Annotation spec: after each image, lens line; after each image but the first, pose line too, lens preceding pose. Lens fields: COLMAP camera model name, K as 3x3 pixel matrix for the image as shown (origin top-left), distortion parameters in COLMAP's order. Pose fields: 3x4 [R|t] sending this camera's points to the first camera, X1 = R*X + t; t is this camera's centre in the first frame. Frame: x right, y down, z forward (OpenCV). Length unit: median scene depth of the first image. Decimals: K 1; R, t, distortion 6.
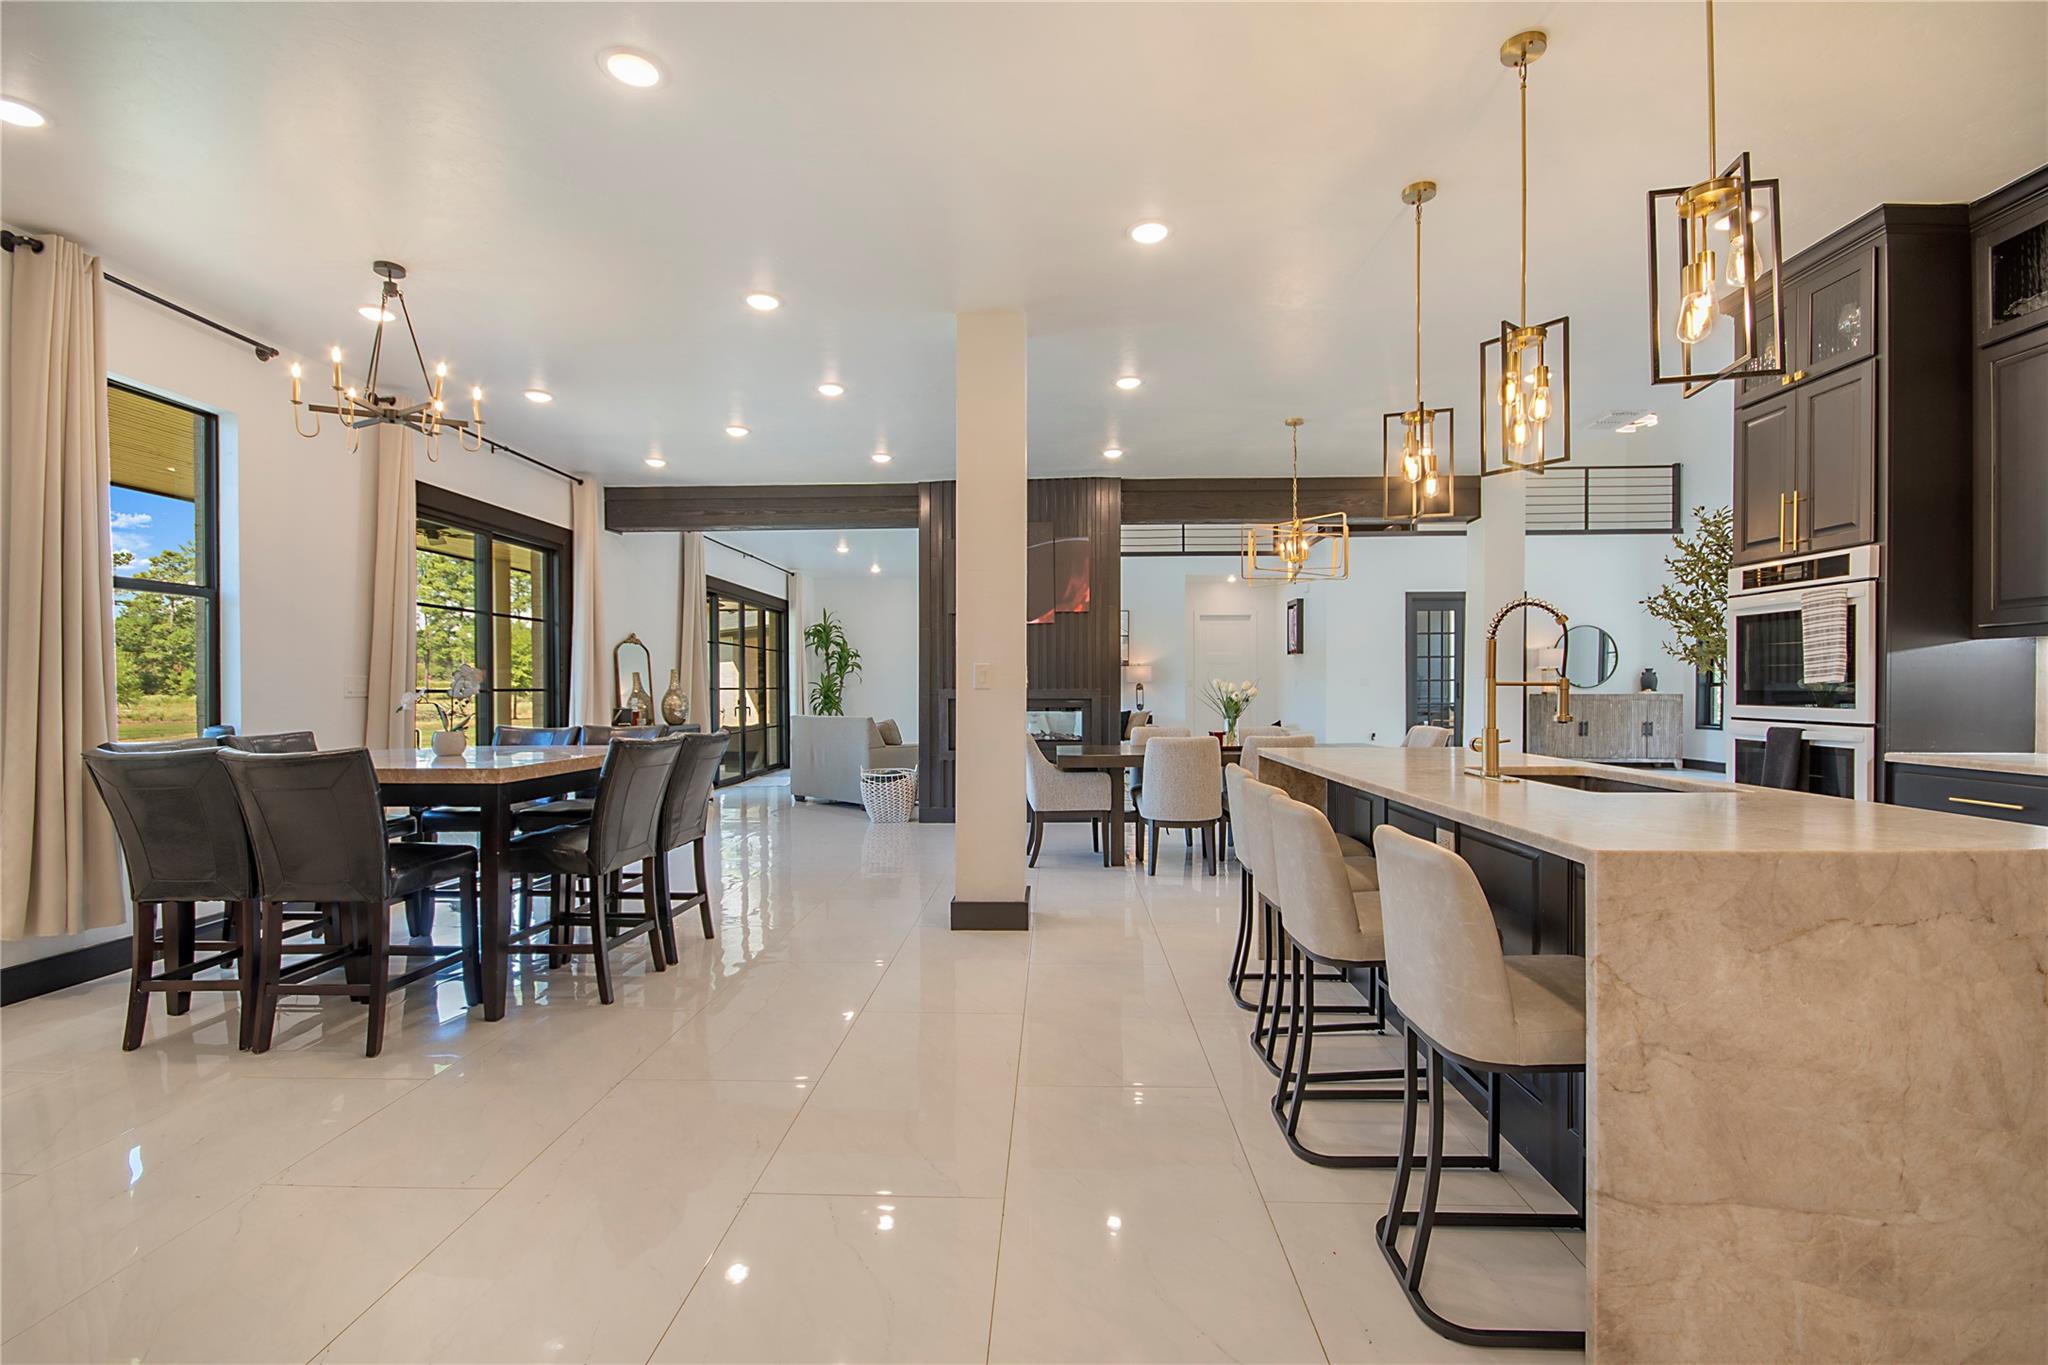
lens RADIAL K [[891.3, 0, 1032.2], [0, 891.3, 689.2], [0, 0, 1]] dist [-0.002274, -0.000278]
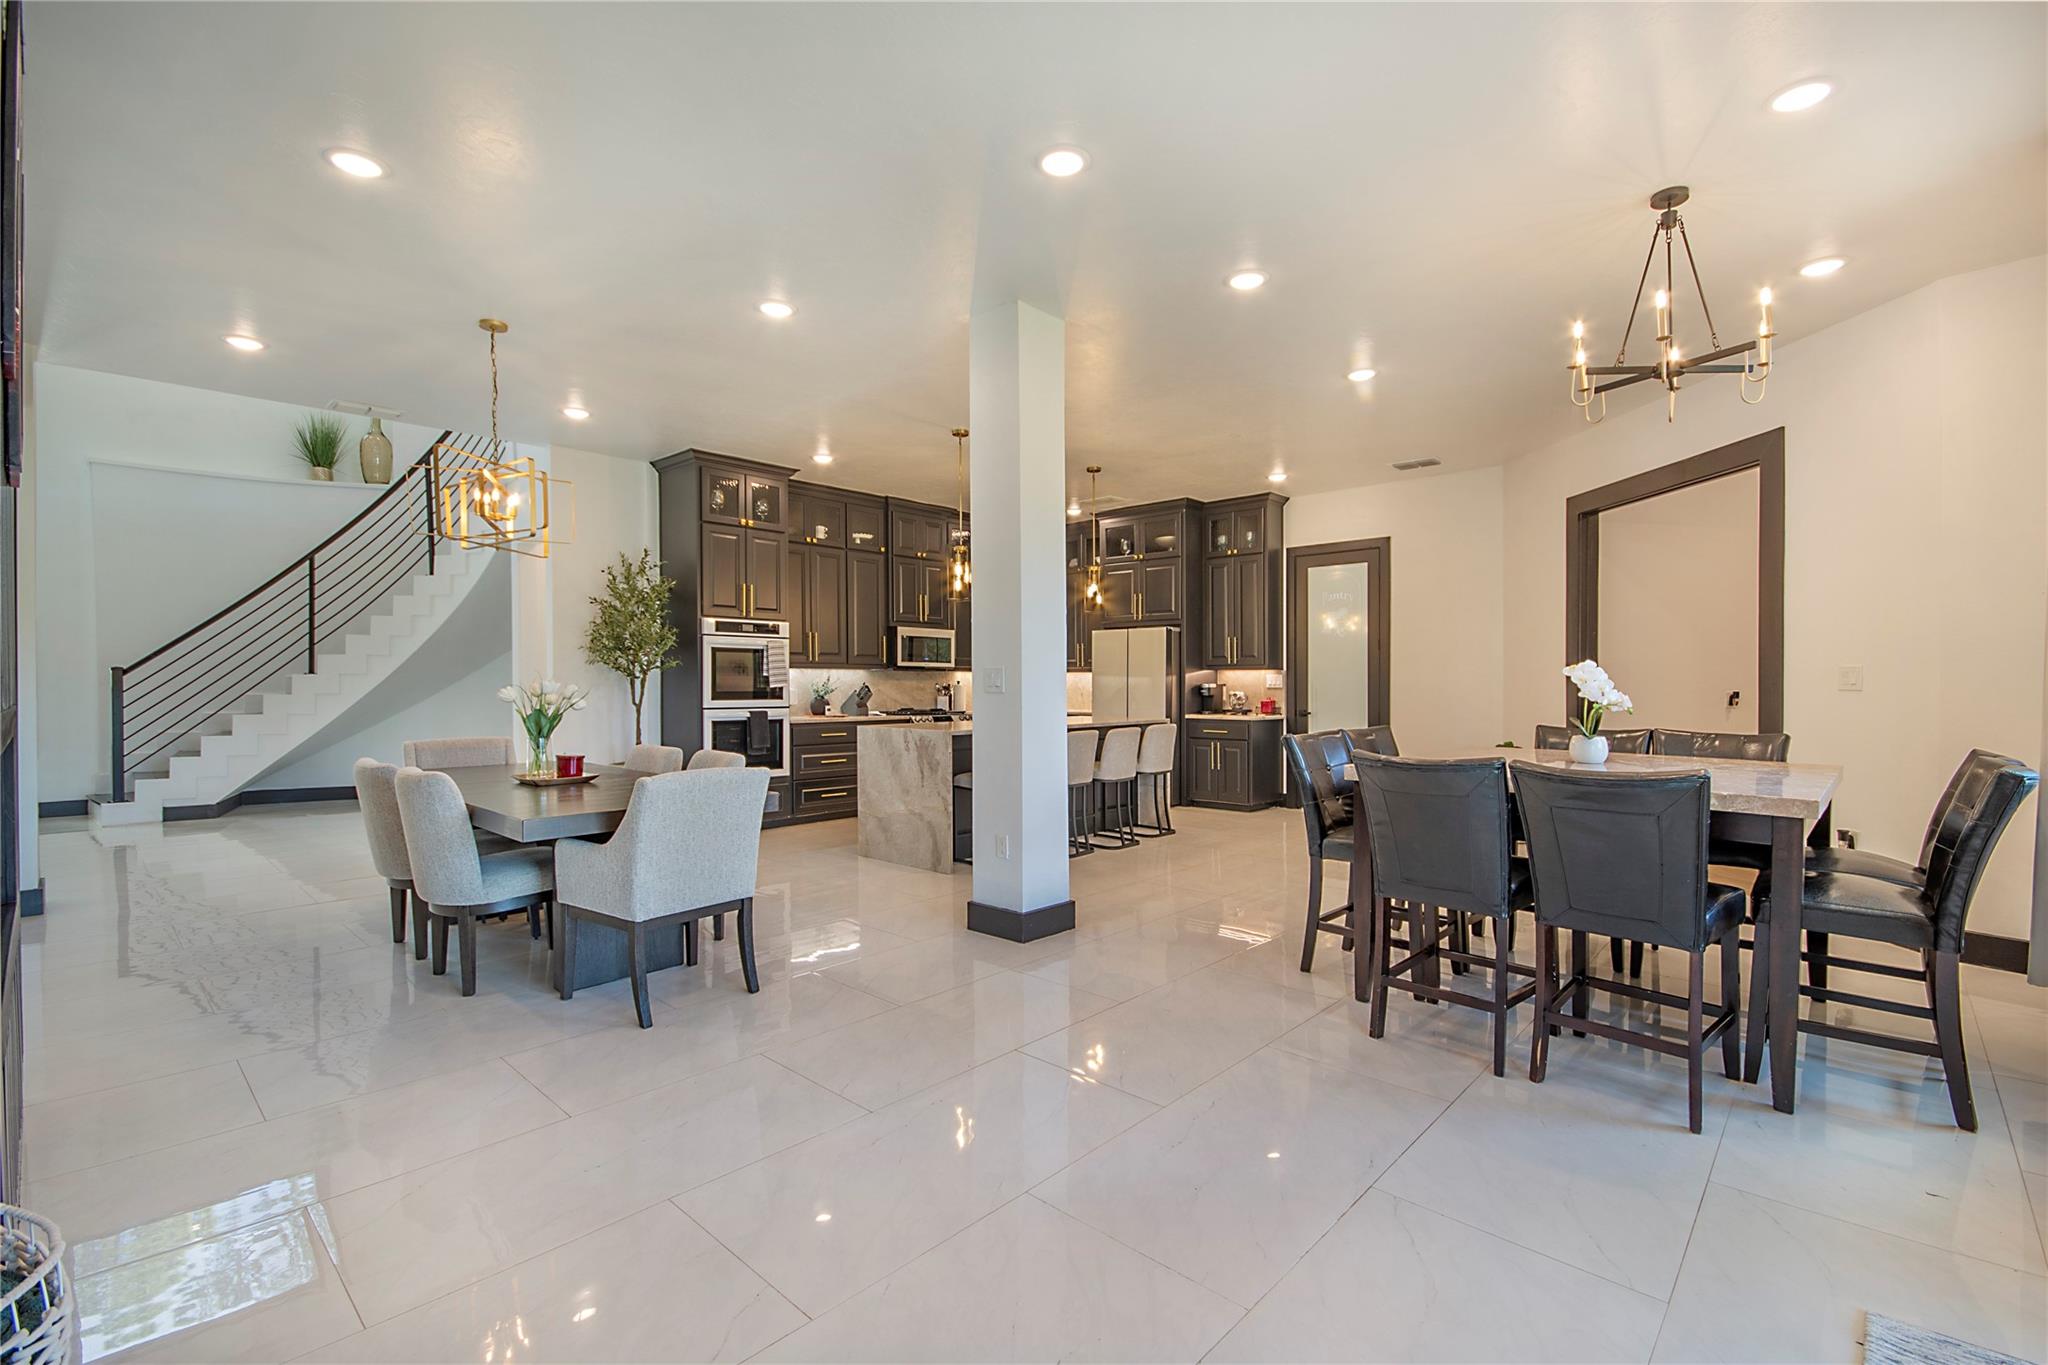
lens RADIAL K [[907.4, 0, 1009.2], [0, 907.4, 680.5], [0, 0, 1]] dist [0.002457, 0.000132]
pose [[-0.764947, 0.001064, 0.644093, -0.696725], [0.001470, 0.999999, 0.000094, -0.018296], [-0.644092, 0.001019, -0.764947, 1.873800]]
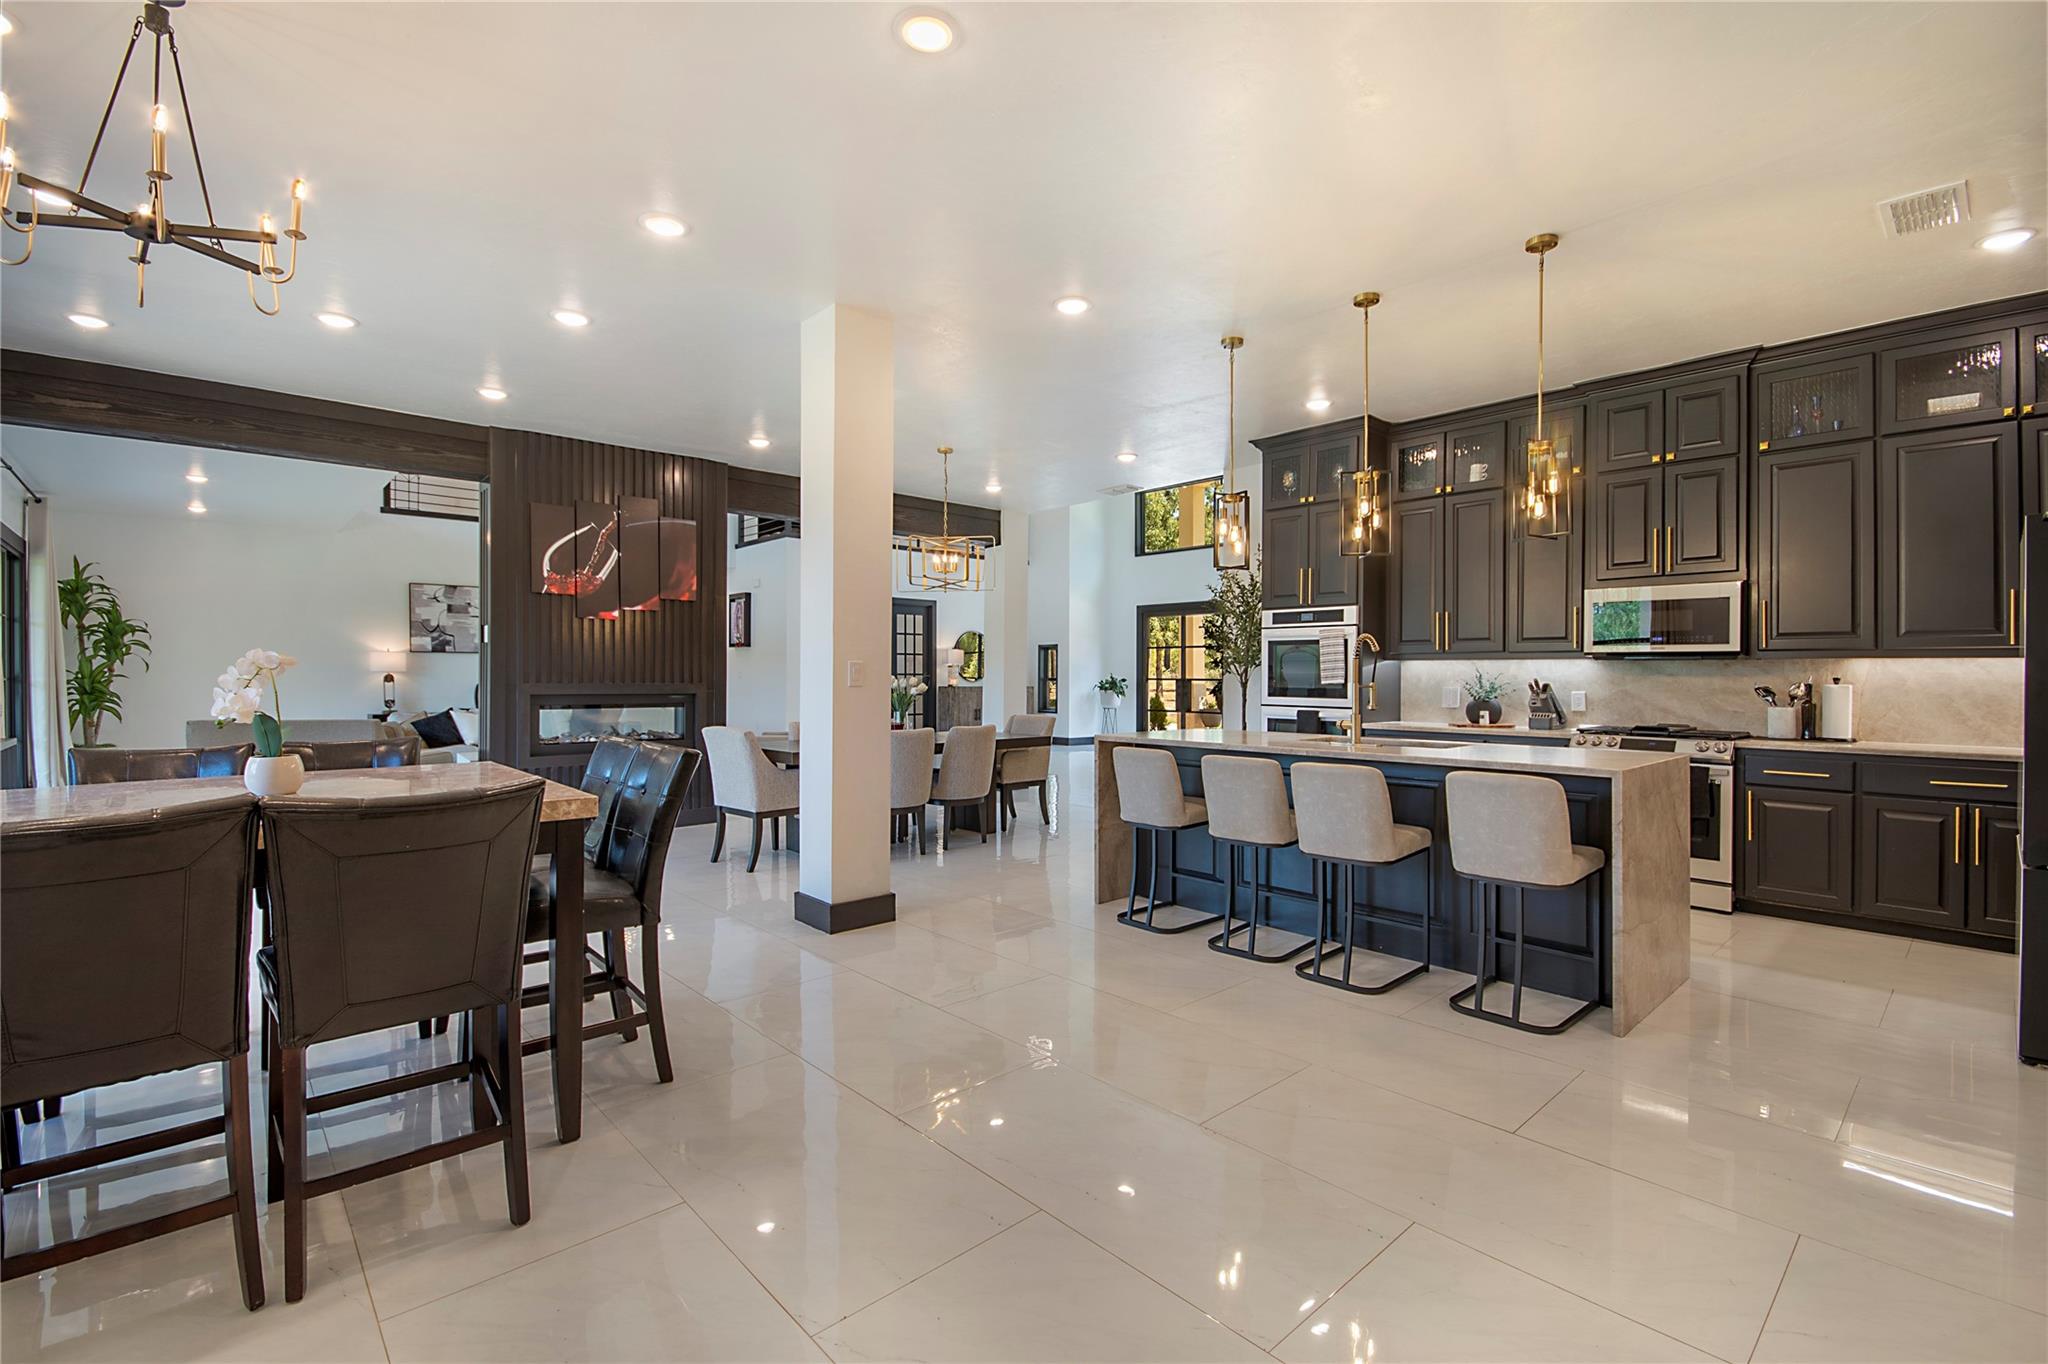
lens RADIAL K [[907.4, 0, 1009.2], [0, 907.4, 680.0], [0, 0, 1]] dist [0.002457, 0.000132]
pose [[0.719339, 0.002853, 0.694654, -0.642394], [-0.004456, 0.999990, 0.000507, -0.010534], [-0.694645, -0.003461, 0.719344, 0.151331]]
